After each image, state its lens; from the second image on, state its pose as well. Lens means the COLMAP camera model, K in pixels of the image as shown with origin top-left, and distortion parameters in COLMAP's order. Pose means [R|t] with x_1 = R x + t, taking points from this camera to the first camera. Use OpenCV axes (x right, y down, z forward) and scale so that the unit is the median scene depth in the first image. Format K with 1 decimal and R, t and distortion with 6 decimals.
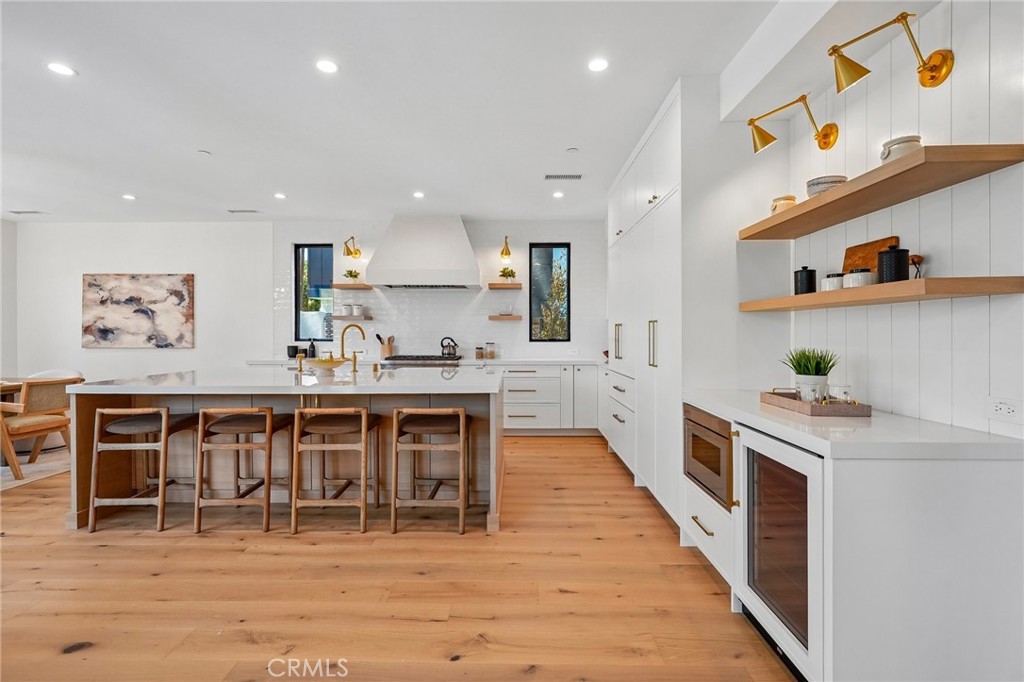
lens RADIAL K [[469.2, 0, 516.0], [0, 469.2, 332.3], [0, 0, 1]] dist [-0.013905, 0.005860]
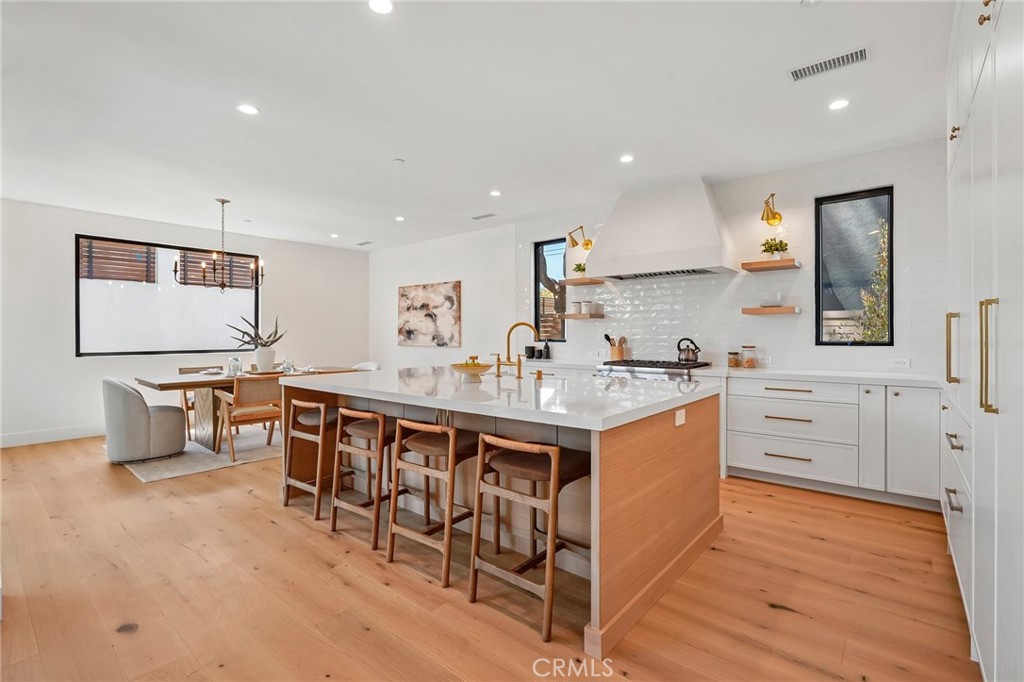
lens RADIAL K [[469.2, 0, 509.2], [0, 469.2, 333.7], [0, 0, 1]] dist [-0.013905, 0.005860]
pose [[0.770673, -0.001849, -0.637228, 0.120715], [0.003557, 0.999993, 0.001400, 0.001067], [0.637221, -0.003346, 0.770674, 0.217745]]
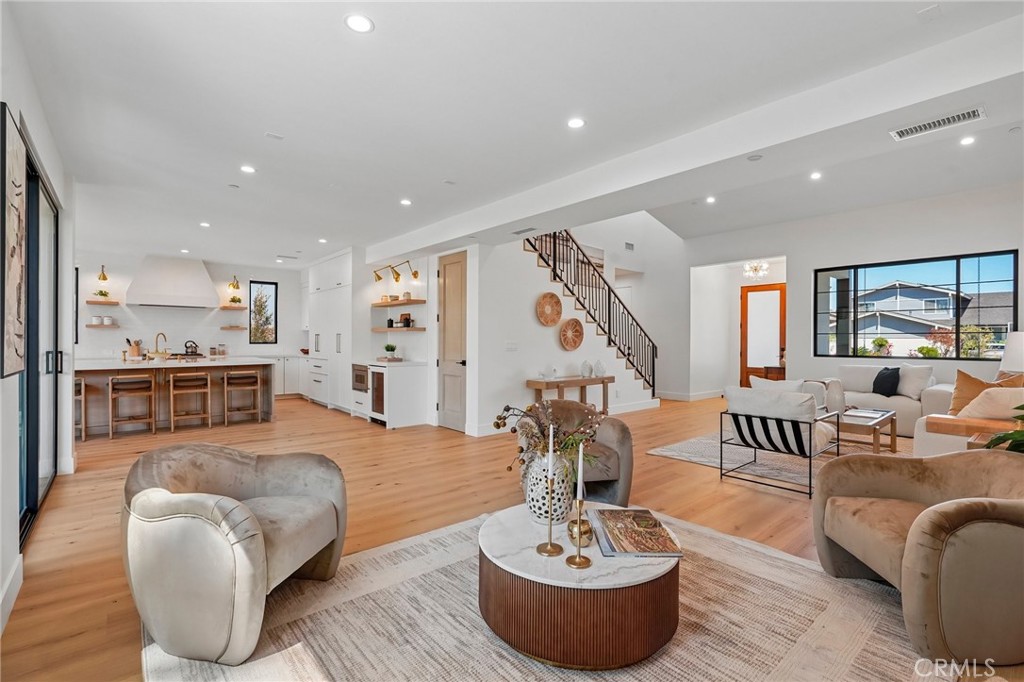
lens RADIAL K [[469.2, 0, 513.7], [0, 469.2, 338.2], [0, 0, 1]] dist [-0.013905, 0.005860]
pose [[0.759872, 0.005166, 0.650053, -0.325723], [-0.006587, 0.999978, -0.000247, -0.004080], [-0.650040, -0.004095, 0.759889, -0.783048]]
